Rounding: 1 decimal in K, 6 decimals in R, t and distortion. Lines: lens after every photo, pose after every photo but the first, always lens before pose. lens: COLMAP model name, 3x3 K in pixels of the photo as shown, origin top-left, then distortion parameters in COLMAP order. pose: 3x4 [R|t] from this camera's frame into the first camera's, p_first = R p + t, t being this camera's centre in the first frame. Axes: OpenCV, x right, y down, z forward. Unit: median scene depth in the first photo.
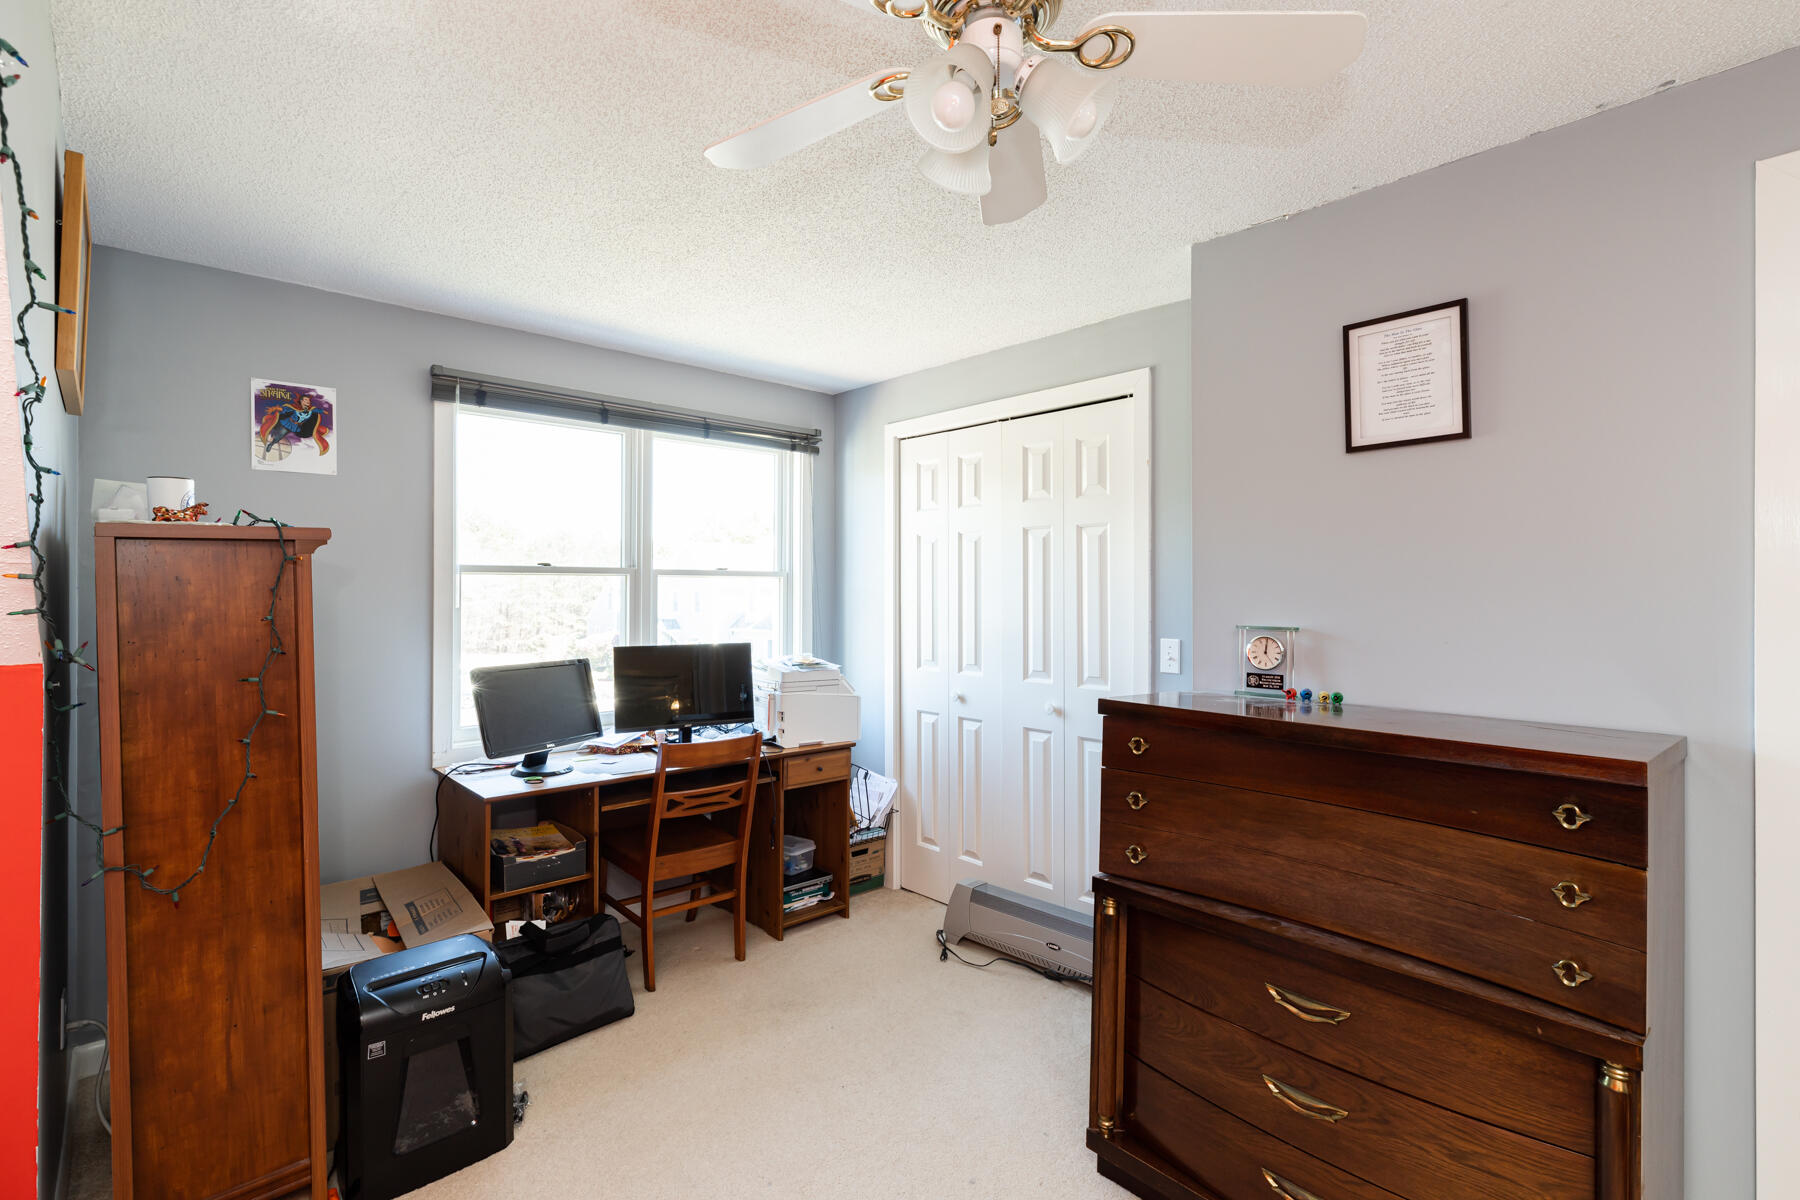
lens RADIAL K [[835.6, 0, 904.9], [0, 835.6, 586.6], [0, 0, 1]] dist [-0.001183, 0.000320]
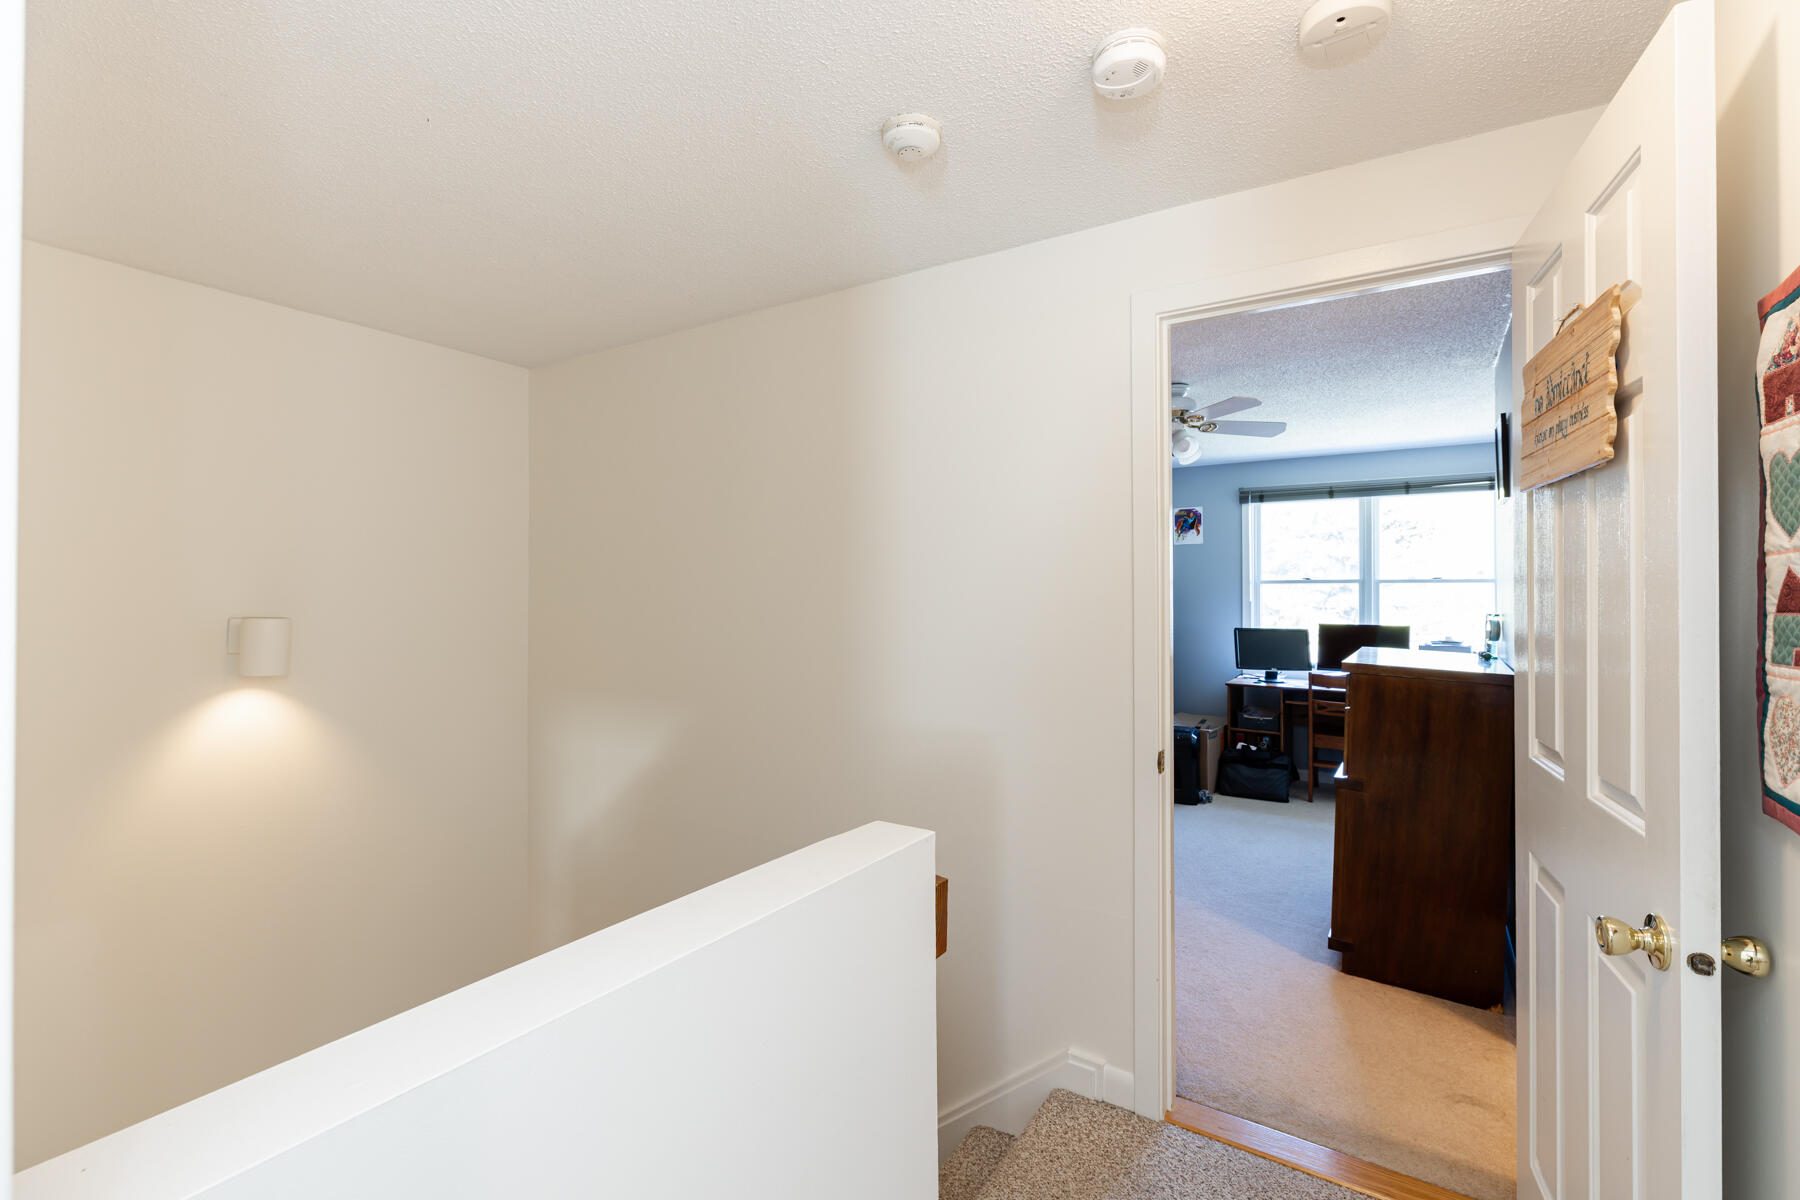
lens RADIAL K [[835.6, 0, 902.9], [0, 835.6, 600.8], [0, 0, 1]] dist [-0.001183, 0.000320]
pose [[0.232536, 0.010085, -0.972536, 1.313670], [0.003842, 0.999929, 0.011287, -0.001833], [0.972580, -0.006361, 0.232481, -0.341803]]
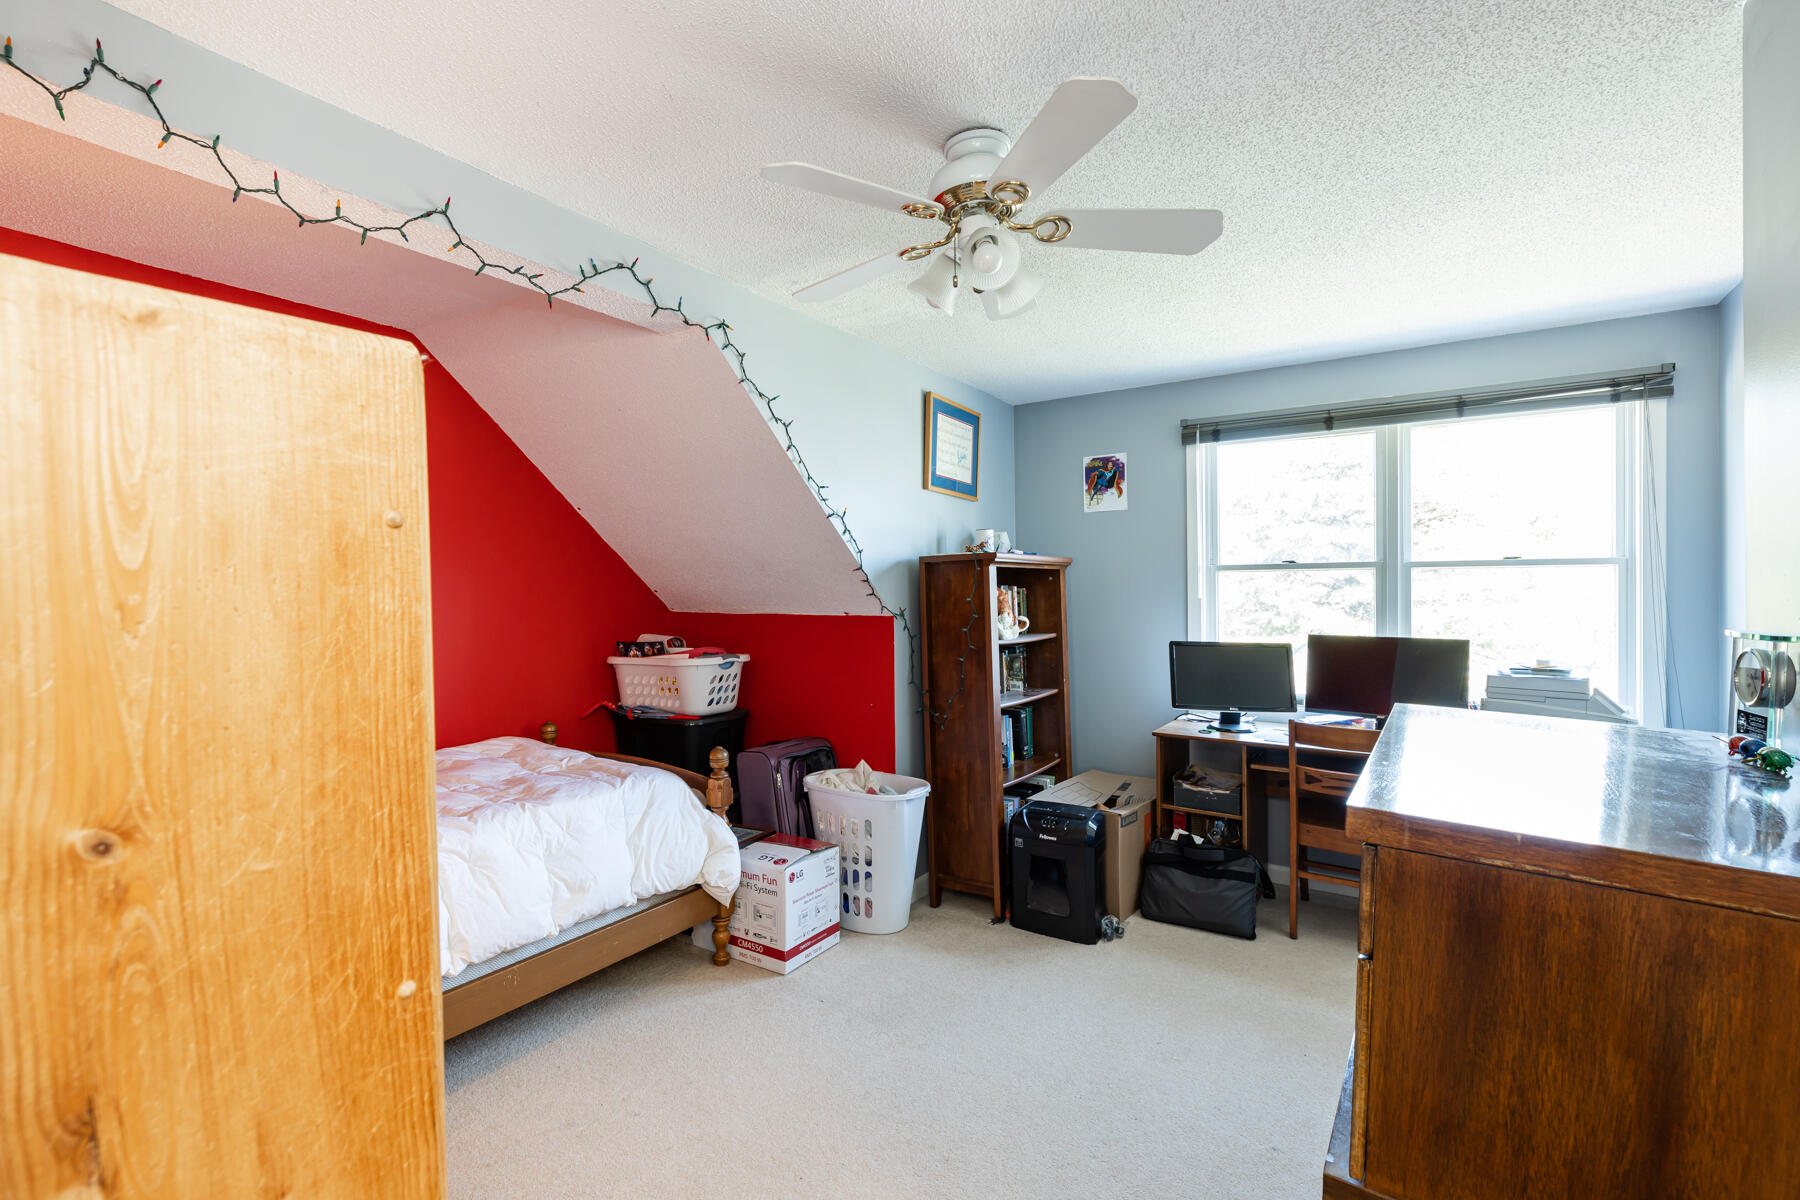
lens RADIAL K [[835.6, 0, 857.2], [0, 835.6, 603.3], [0, 0, 1]] dist [-0.001183, 0.000320]
pose [[0.186679, 0.016108, -0.982289, 0.677474], [0.010007, 0.999783, 0.018297, 0.004387], [0.982370, -0.013246, 0.186477, 0.215079]]
